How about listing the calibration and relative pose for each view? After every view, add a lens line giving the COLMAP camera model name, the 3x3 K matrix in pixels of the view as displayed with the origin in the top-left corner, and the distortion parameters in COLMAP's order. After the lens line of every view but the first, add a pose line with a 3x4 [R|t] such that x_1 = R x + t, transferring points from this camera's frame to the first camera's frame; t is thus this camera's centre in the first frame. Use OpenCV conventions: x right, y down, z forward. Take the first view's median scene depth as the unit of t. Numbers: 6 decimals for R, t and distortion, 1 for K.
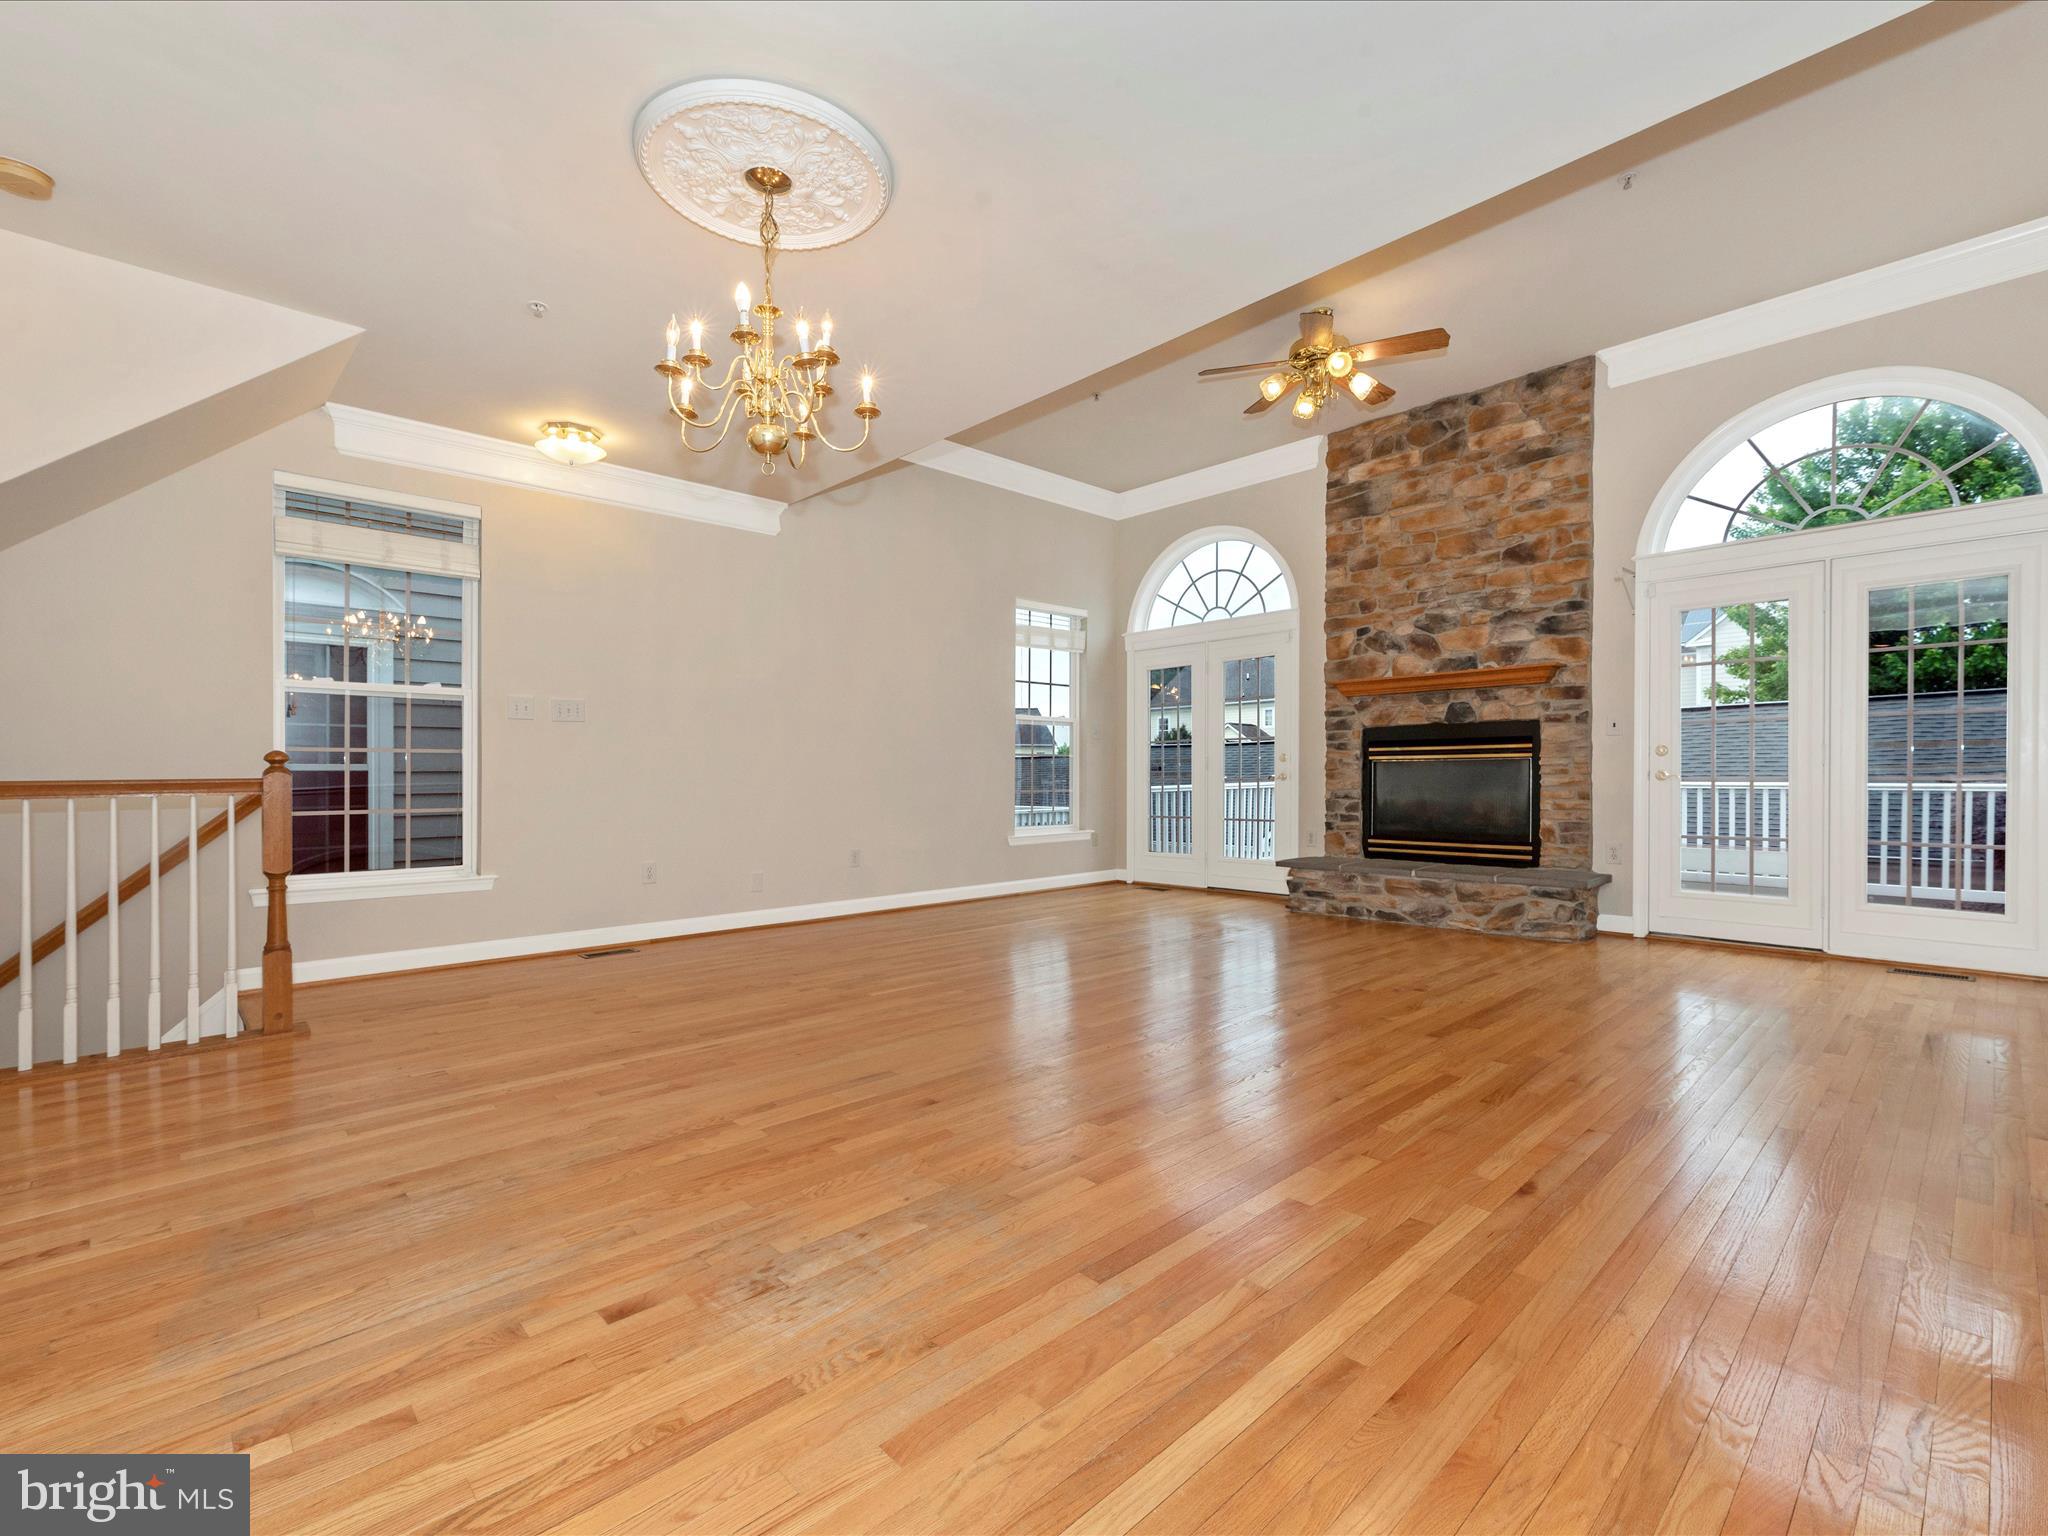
lens RADIAL K [[935.6, 0, 996.1], [0, 935.6, 762.7], [0, 0, 1]] dist [0.015105, -0.001955]
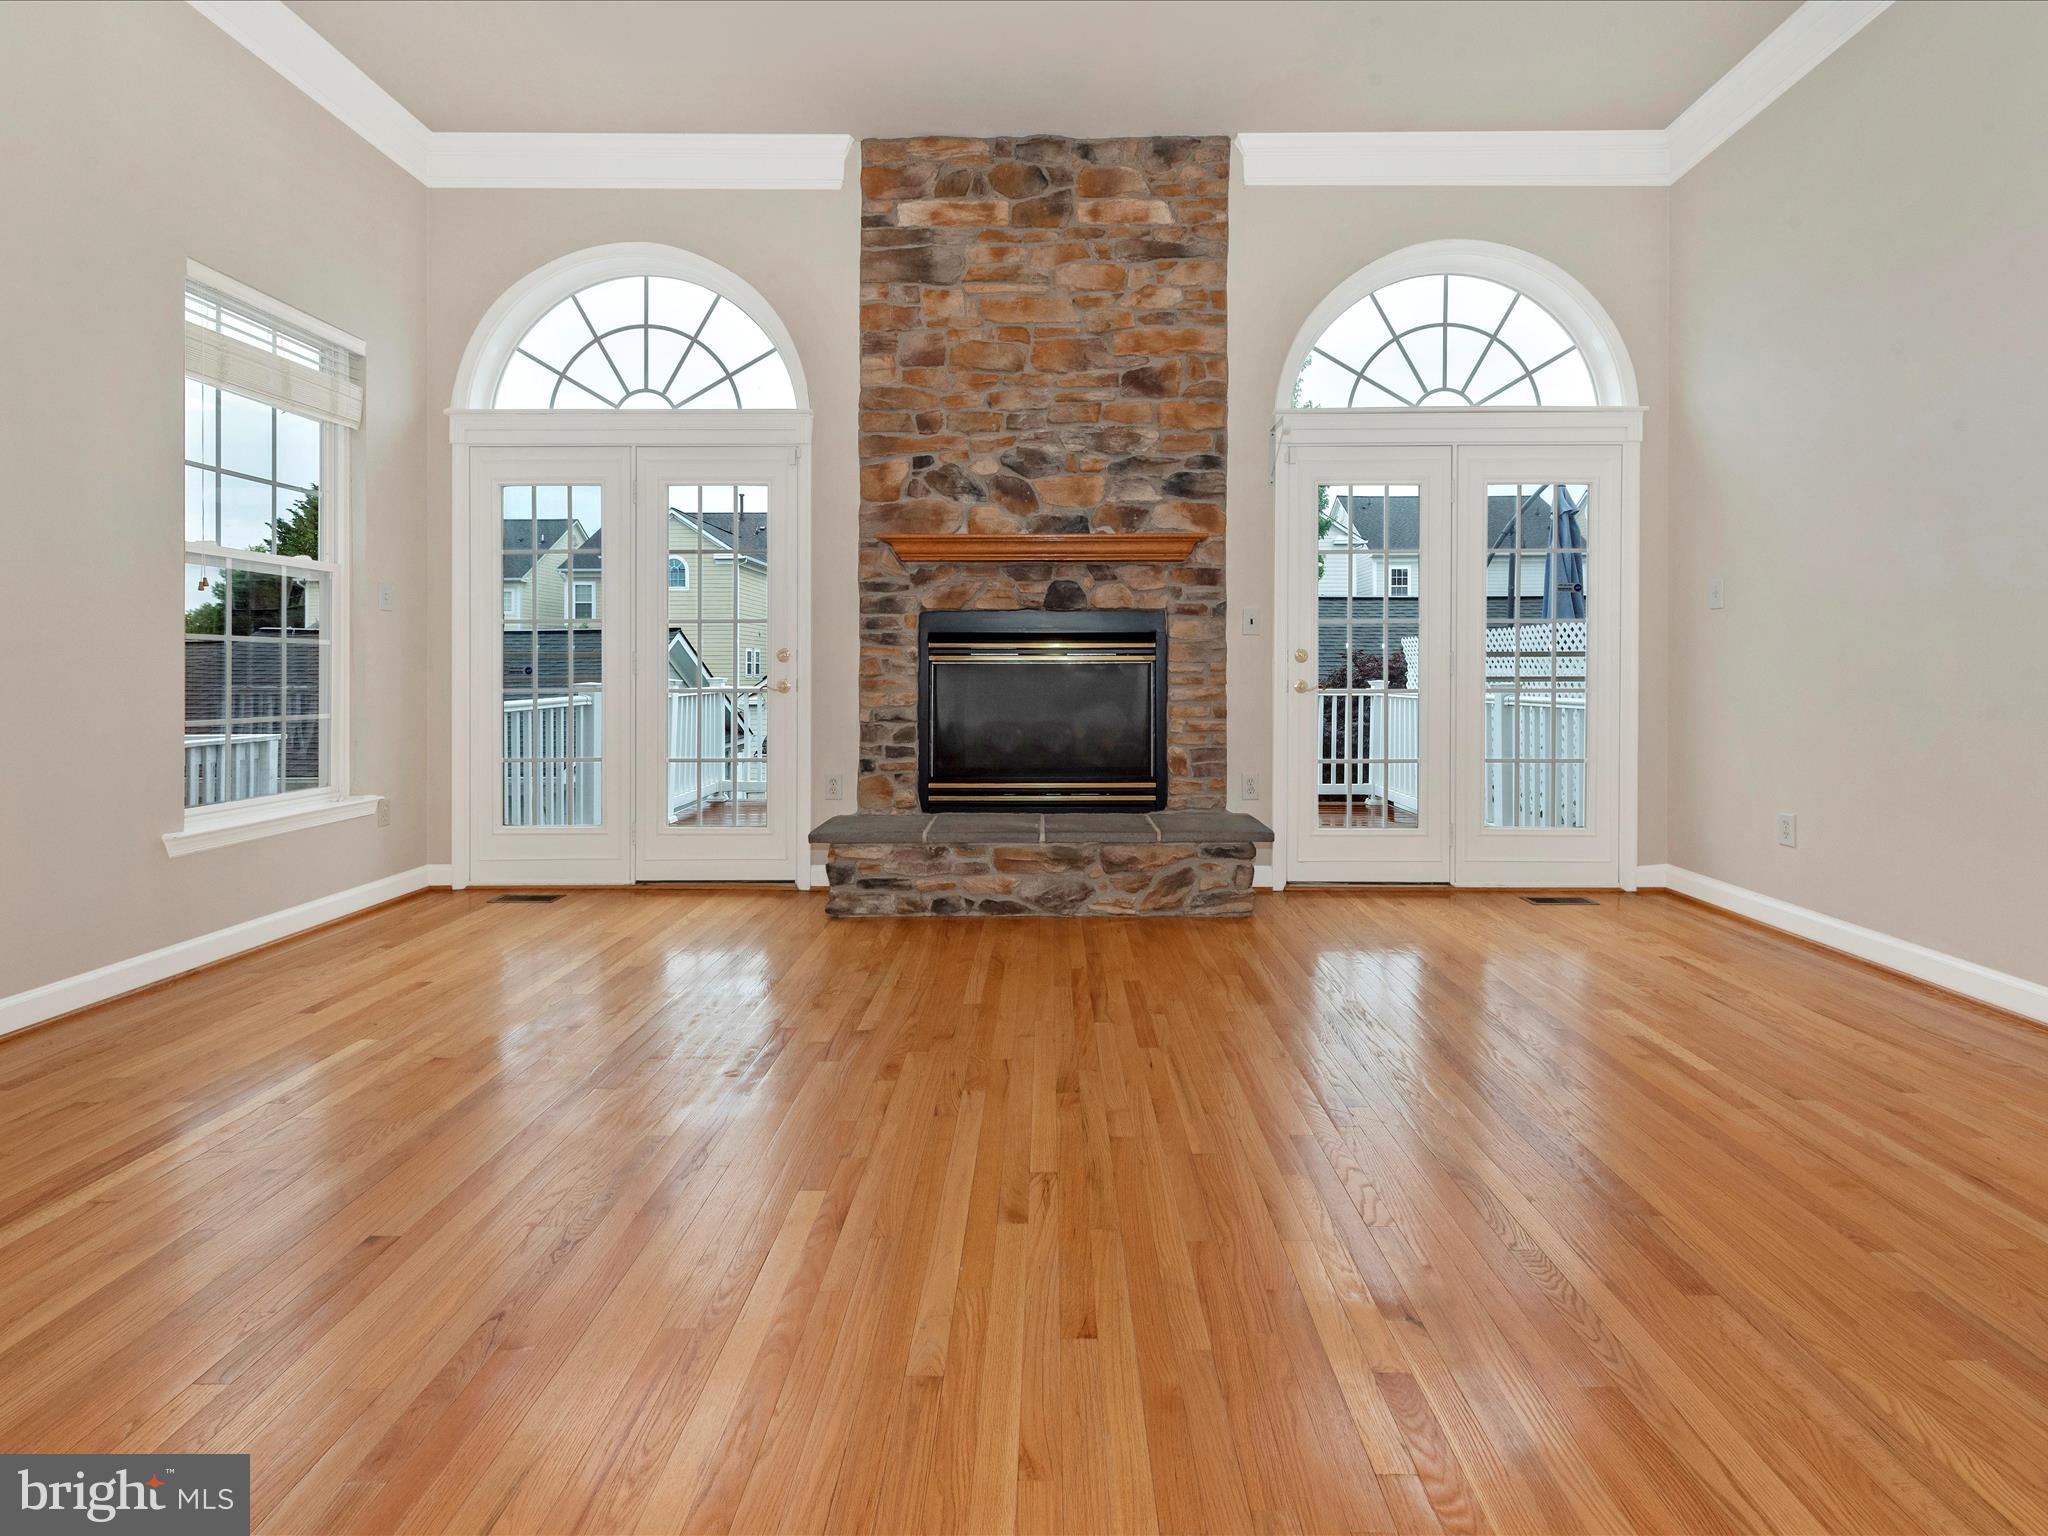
lens RADIAL K [[992.6, 0, 1046.1], [0, 992.6, 670.4], [0, 0, 1]] dist [0.008396, 0.001197]
pose [[0.679578, 0.001477, 0.733602, -0.055046], [-0.014655, 0.999826, 0.011562, -0.005842], [-0.733457, -0.018608, 0.679481, 0.501898]]
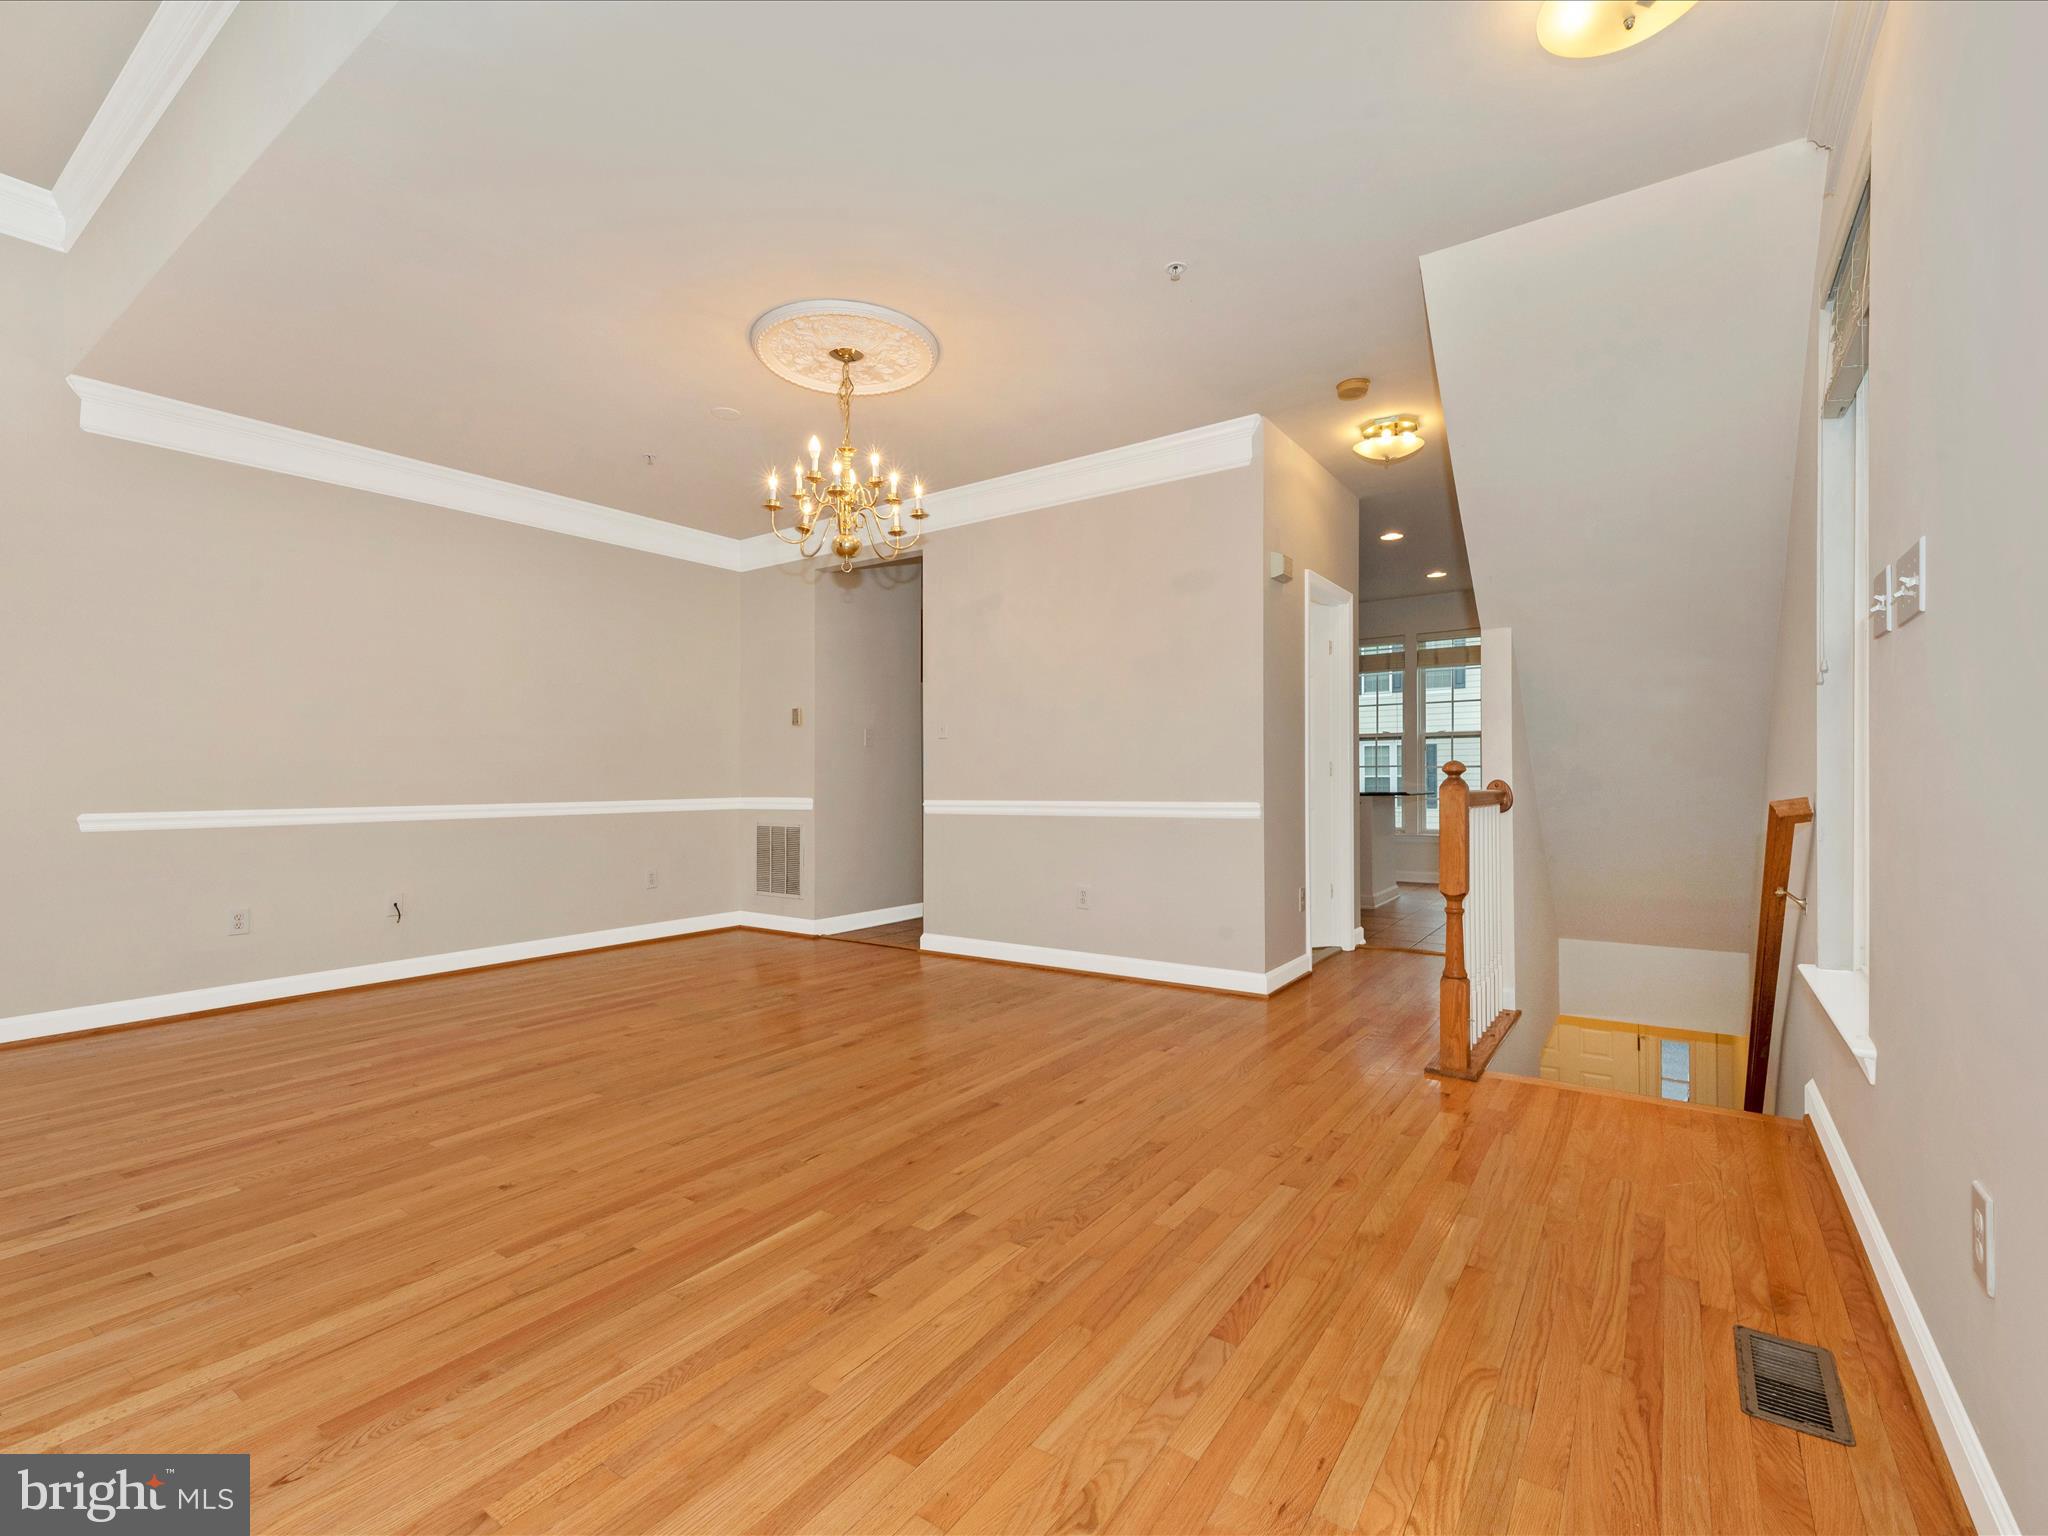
lens RADIAL K [[935.6, 0, 1015.2], [0, 935.6, 787.1], [0, 0, 1]] dist [0.015105, -0.001955]
pose [[-0.980507, 0.021131, -0.195344, -0.094092], [0.023589, 0.999669, -0.010266, 0.005705], [0.195062, -0.014674, -0.980681, 1.022589]]
